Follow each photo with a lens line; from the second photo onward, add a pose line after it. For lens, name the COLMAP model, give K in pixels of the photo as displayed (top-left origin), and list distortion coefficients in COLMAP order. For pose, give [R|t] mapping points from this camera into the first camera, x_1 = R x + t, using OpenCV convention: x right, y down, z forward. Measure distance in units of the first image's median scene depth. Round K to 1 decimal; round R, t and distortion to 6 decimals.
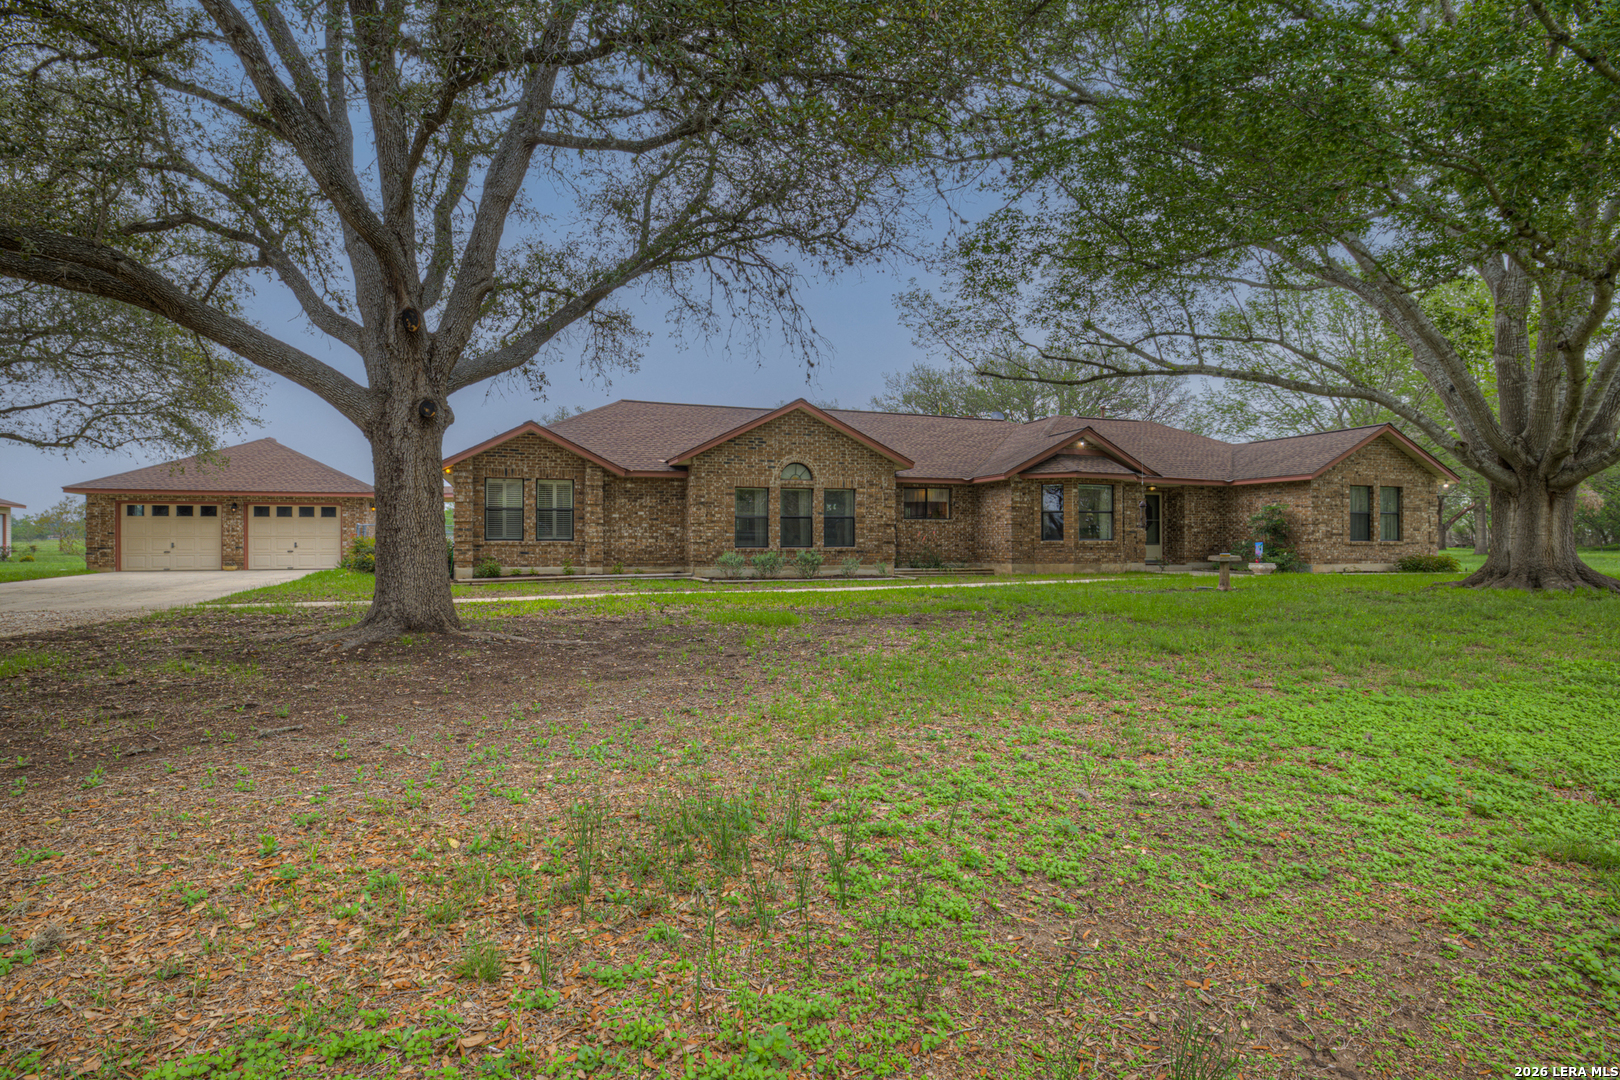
lens RADIAL K [[834.3, 0, 804.4], [0, 834.3, 538.4], [0, 0, 1]] dist [-0.008342, 0.001686]
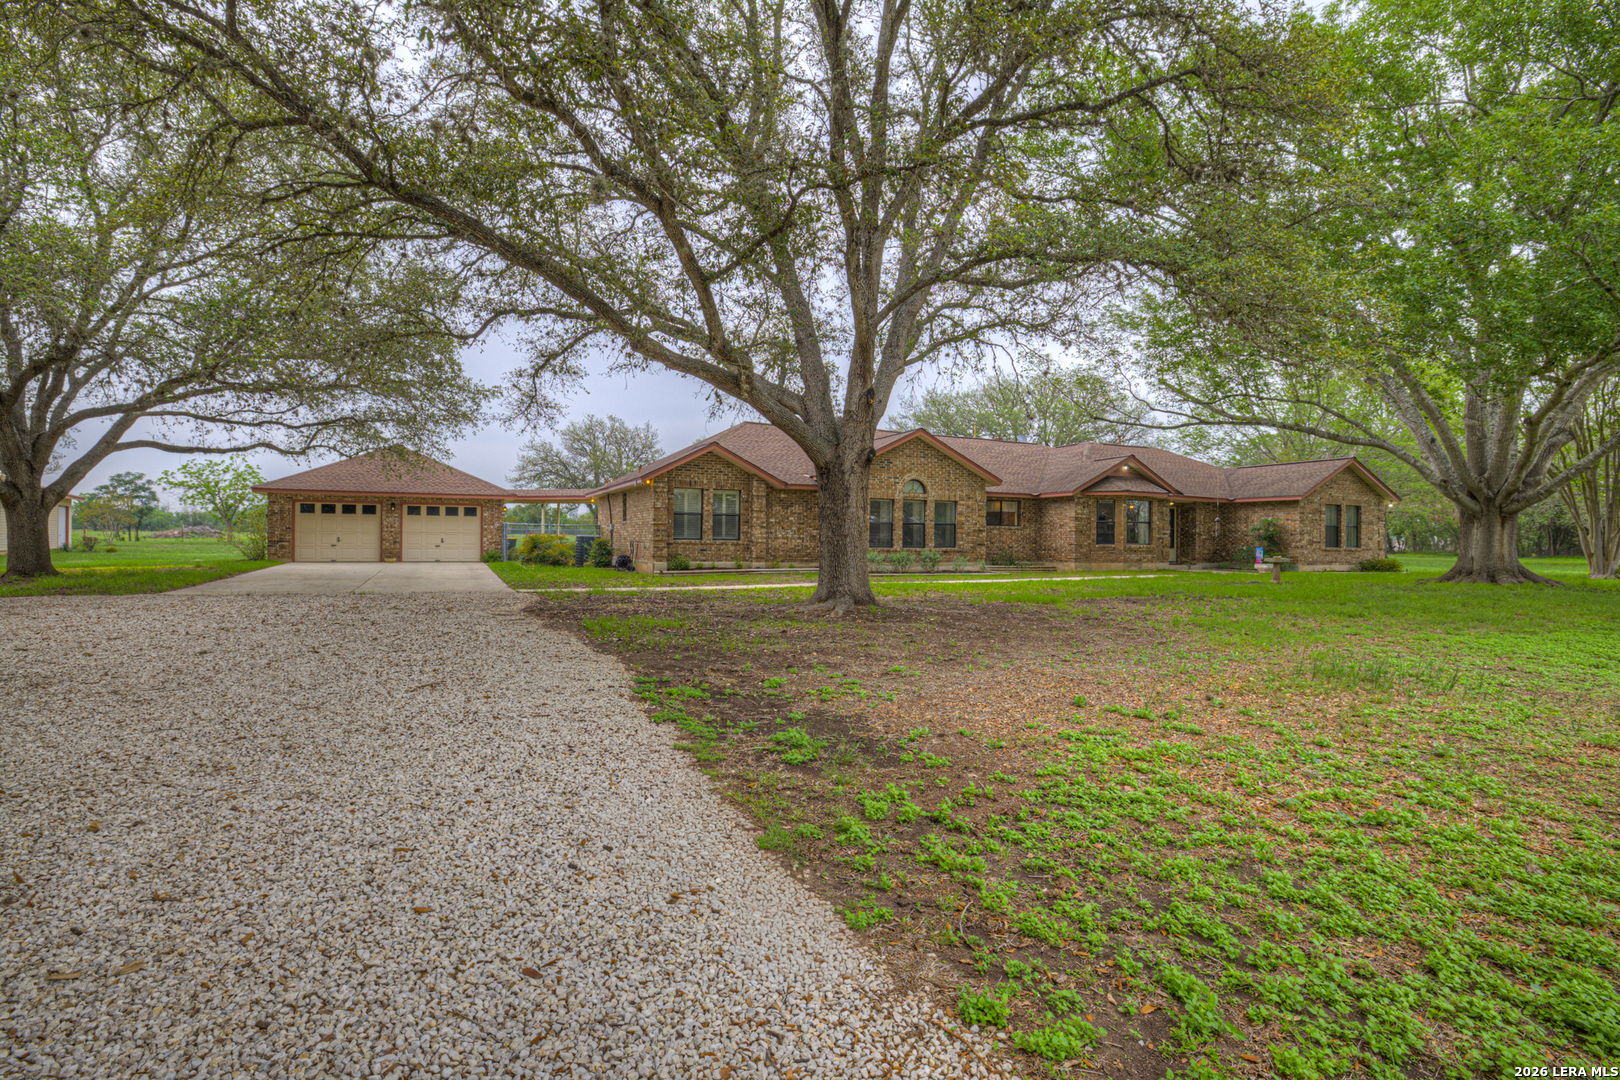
lens RADIAL K [[803.4, 0, 802.5], [0, 803.4, 542.8], [0, 0, 1]] dist [-0.011770, -0.000515]
pose [[0.995469, 0.011548, 0.094387, -0.273290], [-0.012244, 0.999902, 0.006805, -0.002662], [-0.094299, -0.007930, 0.995512, -0.162912]]
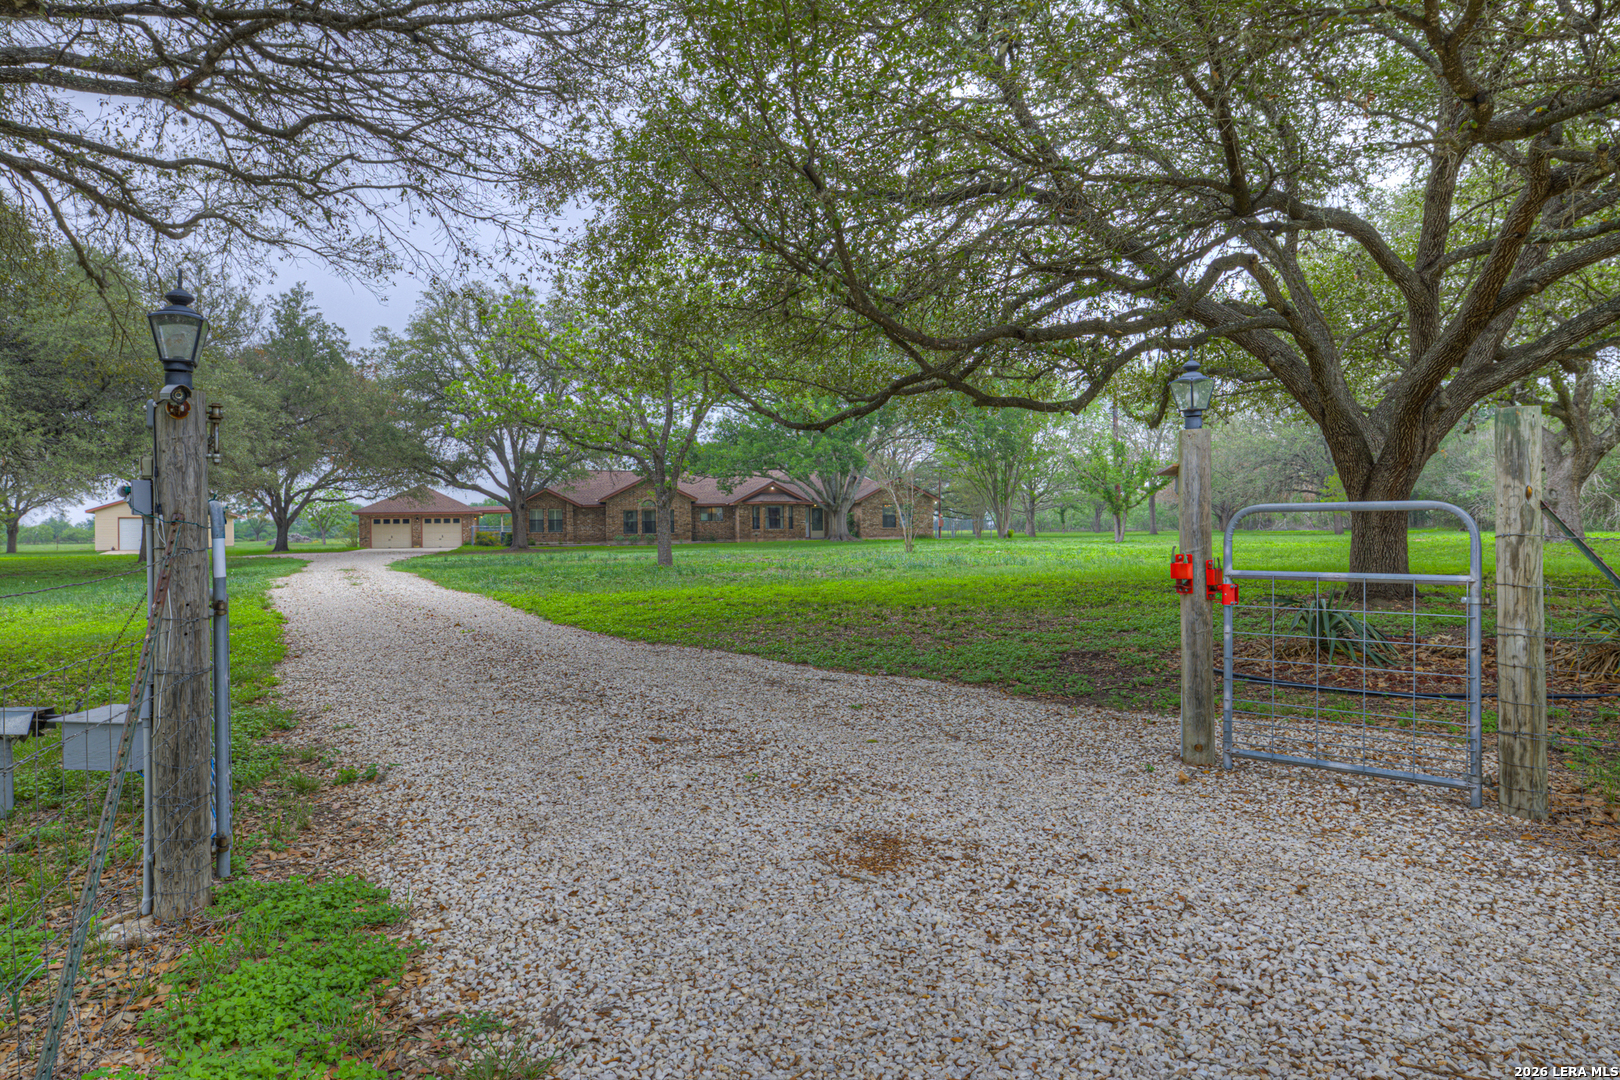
lens RADIAL K [[1202.8, 0, 812.5], [0, 1202.8, 536.4], [0, 0, 1]] dist [0.037713, 0.000827]
pose [[0.992820, -0.013374, -0.118864, 0.867017], [0.014239, 0.999878, 0.006436, 0.002748], [0.118764, -0.008083, 0.992890, -2.422328]]
